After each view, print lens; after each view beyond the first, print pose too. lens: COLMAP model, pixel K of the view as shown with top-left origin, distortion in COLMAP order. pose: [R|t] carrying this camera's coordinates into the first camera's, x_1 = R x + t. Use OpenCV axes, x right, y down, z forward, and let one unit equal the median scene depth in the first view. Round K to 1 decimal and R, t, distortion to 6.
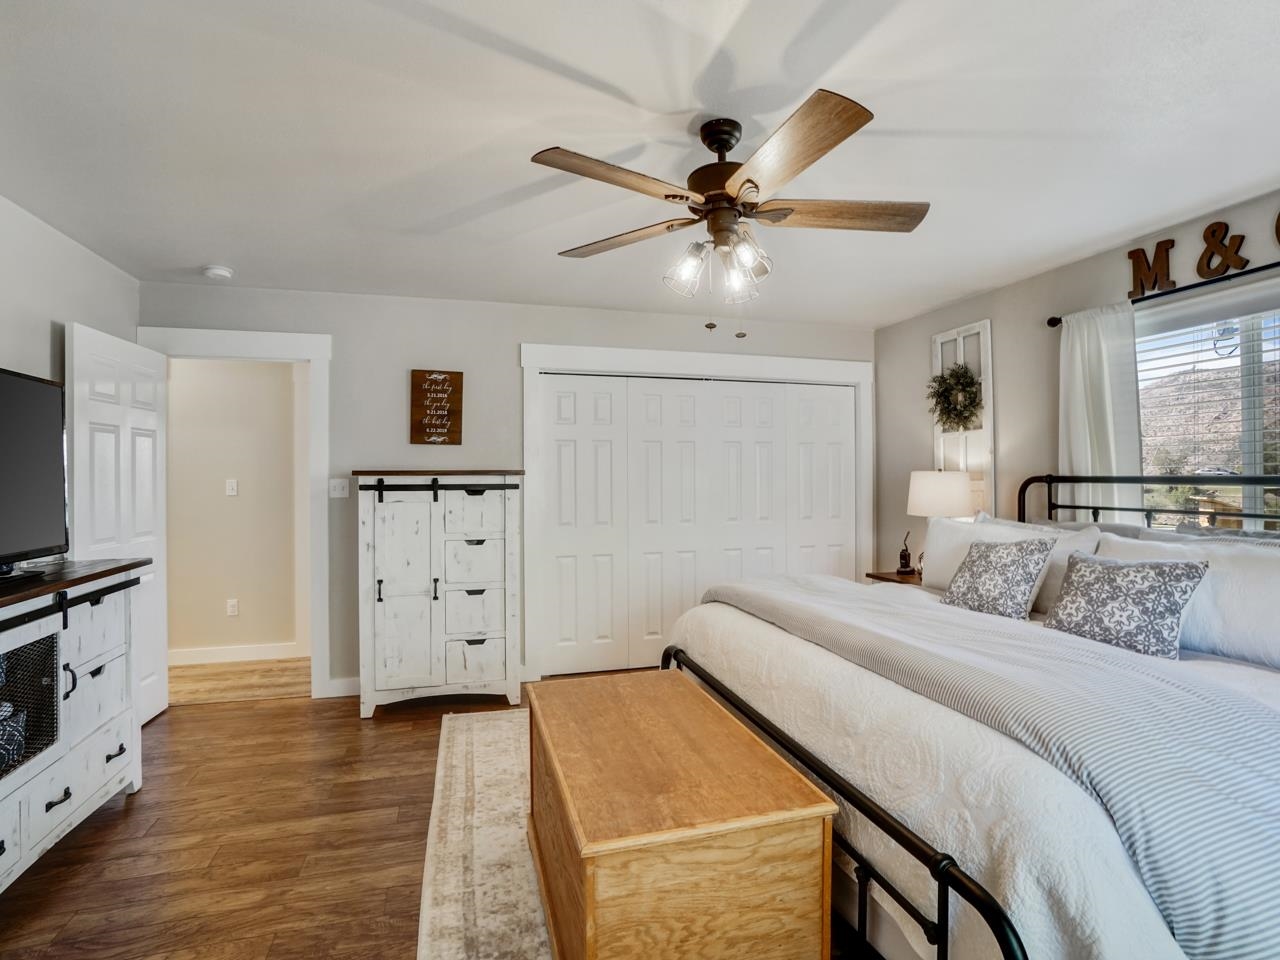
lens RADIAL K [[643.1, 0, 637.8], [0, 643.1, 473.7], [0, 0, 1]] dist [-0.046932, 0.000794]
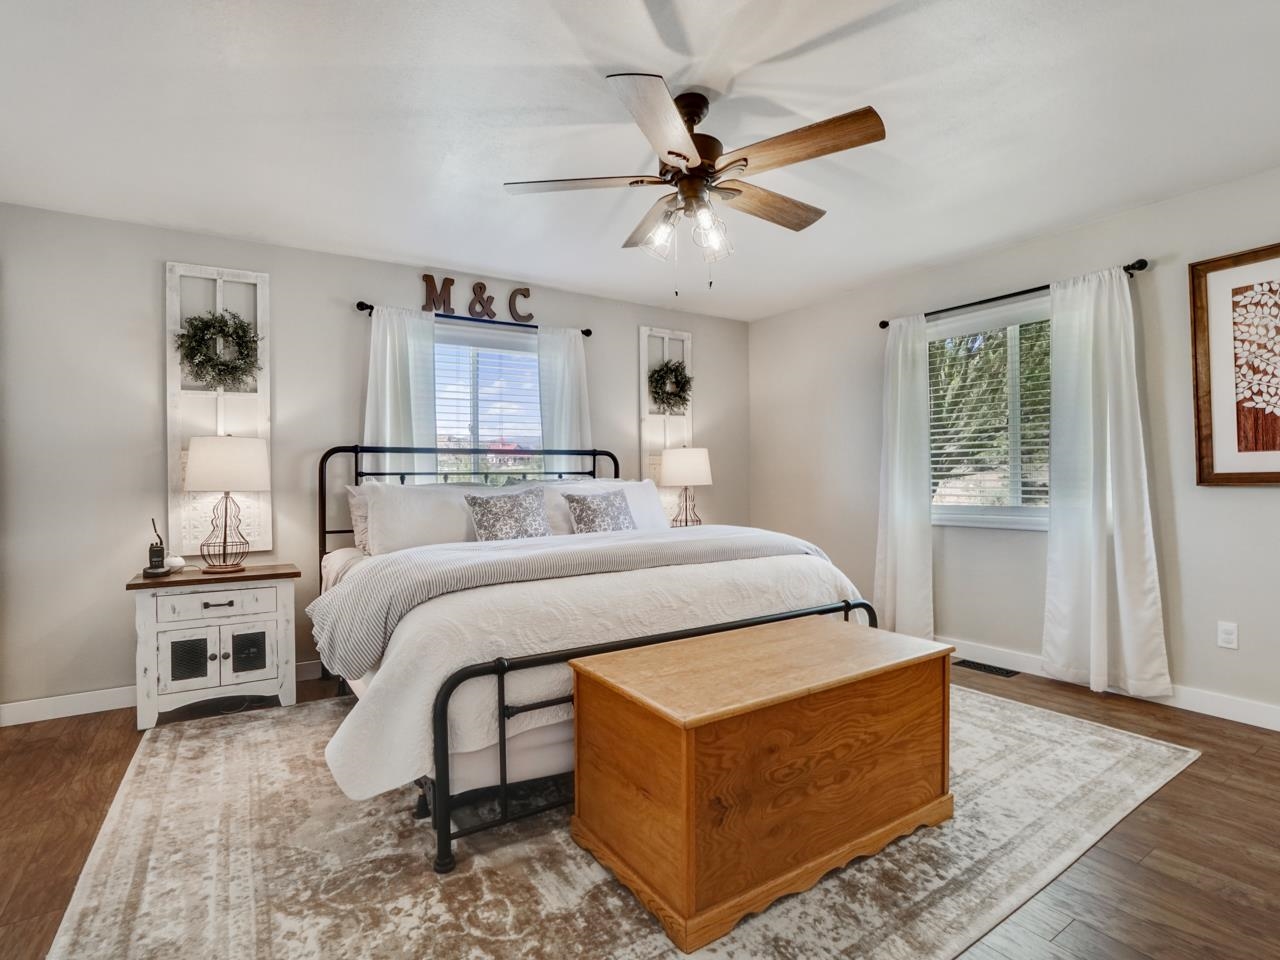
lens RADIAL K [[643.1, 0, 637.8], [0, 643.1, 473.7], [0, 0, 1]] dist [-0.046932, 0.000794]
pose [[-0.300813, 0.007627, 0.953653, -0.634172], [0.005385, 0.999966, -0.006298, 0.071237], [-0.953668, 0.003241, -0.300844, 1.025694]]
